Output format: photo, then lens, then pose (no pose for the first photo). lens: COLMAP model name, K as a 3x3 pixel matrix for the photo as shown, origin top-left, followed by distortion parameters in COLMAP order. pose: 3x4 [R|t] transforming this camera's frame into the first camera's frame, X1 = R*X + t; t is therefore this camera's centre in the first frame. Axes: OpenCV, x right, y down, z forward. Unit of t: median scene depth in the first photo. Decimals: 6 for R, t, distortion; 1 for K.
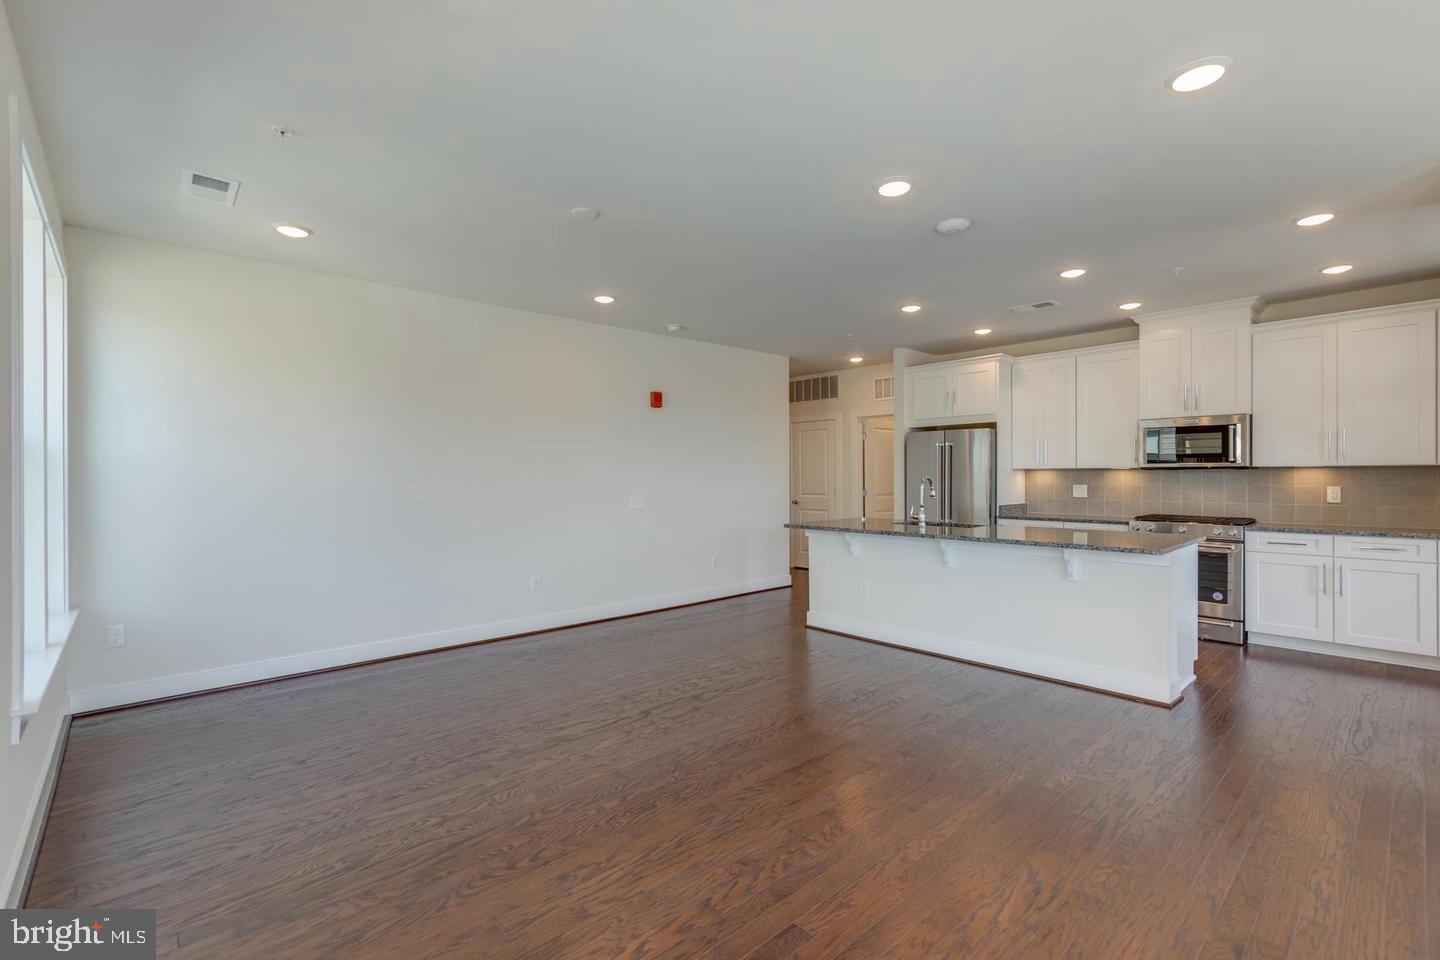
lens RADIAL K [[641.6, 0, 721.1], [0, 641.6, 476.9], [0, 0, 1]] dist [0.005560, -0.002098]
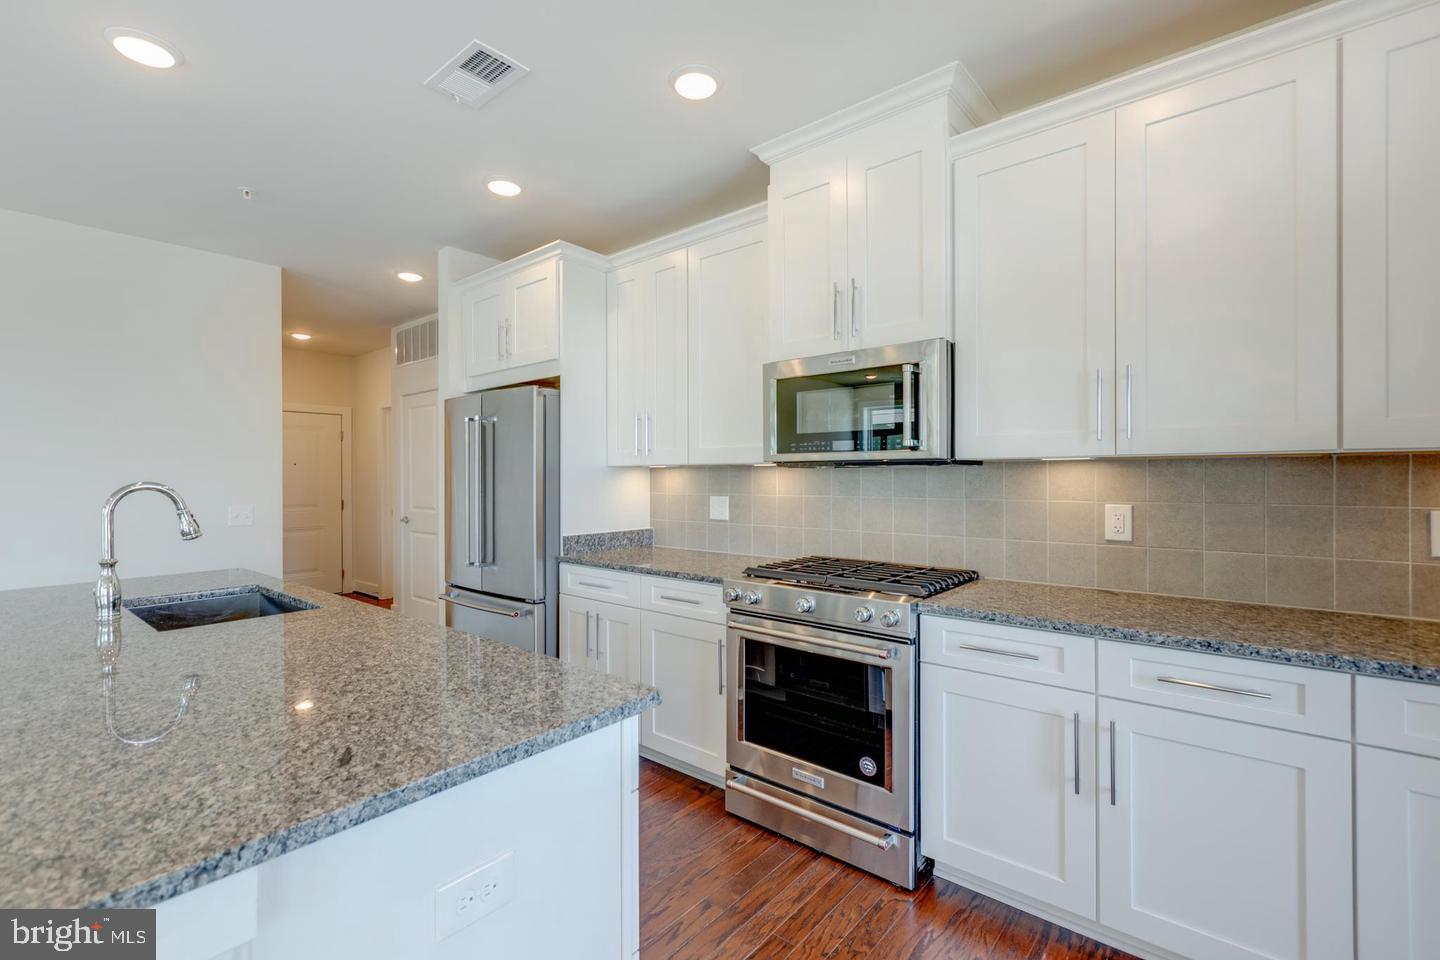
lens RADIAL K [[641.6, 0, 721.2], [0, 641.6, 478.8], [0, 0, 1]] dist [0.005560, -0.002098]
pose [[0.991492, -0.000957, 0.130165, 0.496480], [0.000946, 1.000000, 0.000152, -0.002256], [-0.130166, -0.000027, 0.991492, 0.475201]]
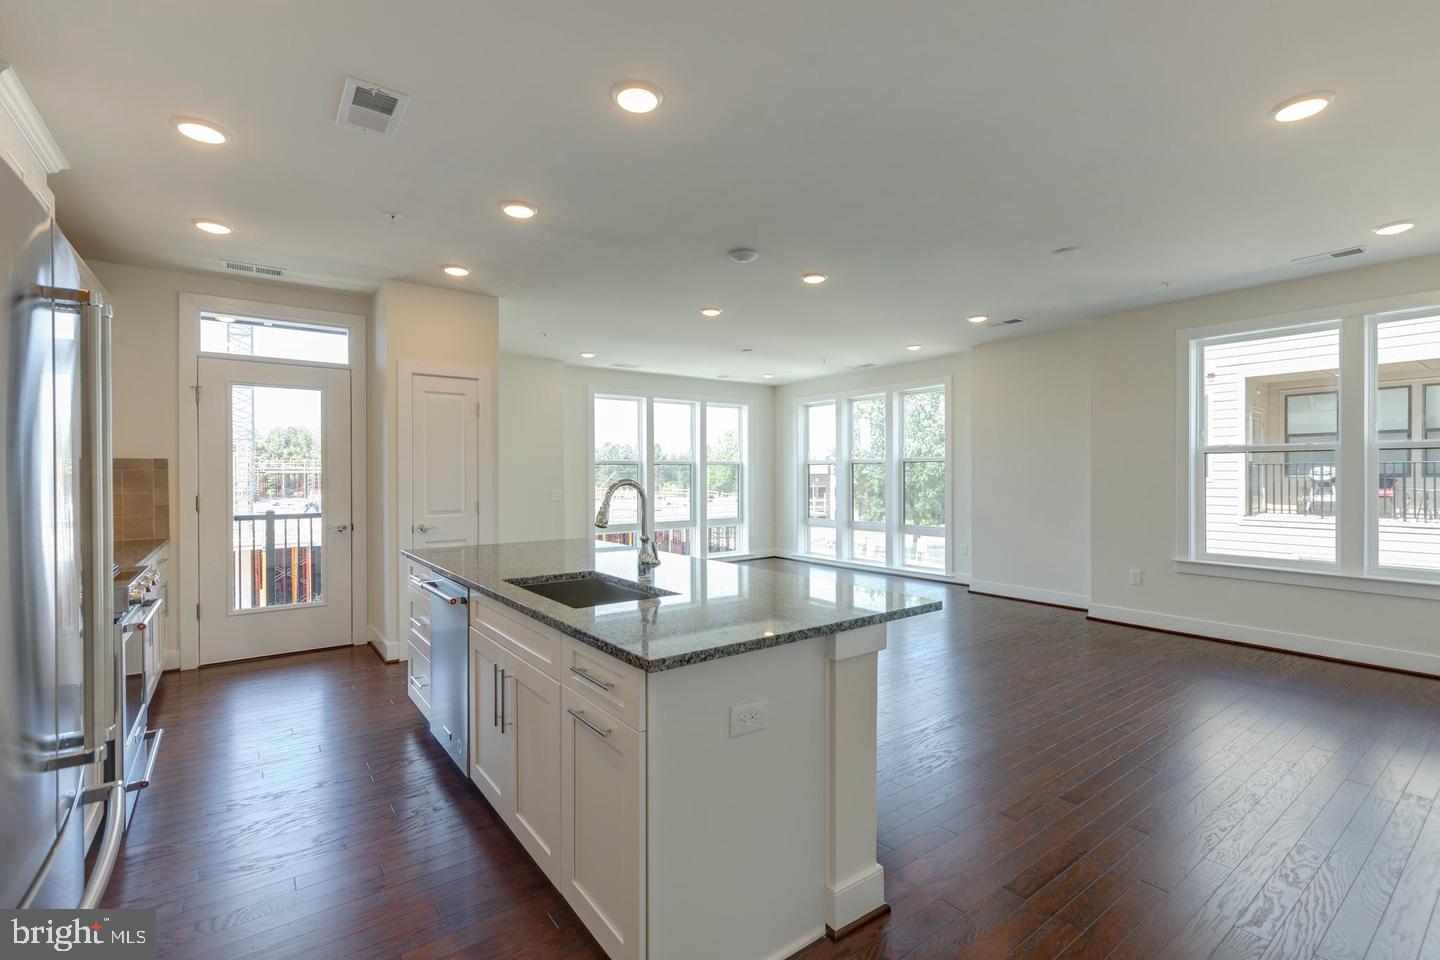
lens RADIAL K [[641.6, 0, 716.0], [0, 641.6, 475.7], [0, 0, 1]] dist [0.005560, -0.002098]
pose [[-0.994323, 0.011373, 0.105790, 0.166574], [0.011957, 0.999917, 0.004882, -0.003798], [-0.105725, 0.006119, -0.994377, 1.202192]]
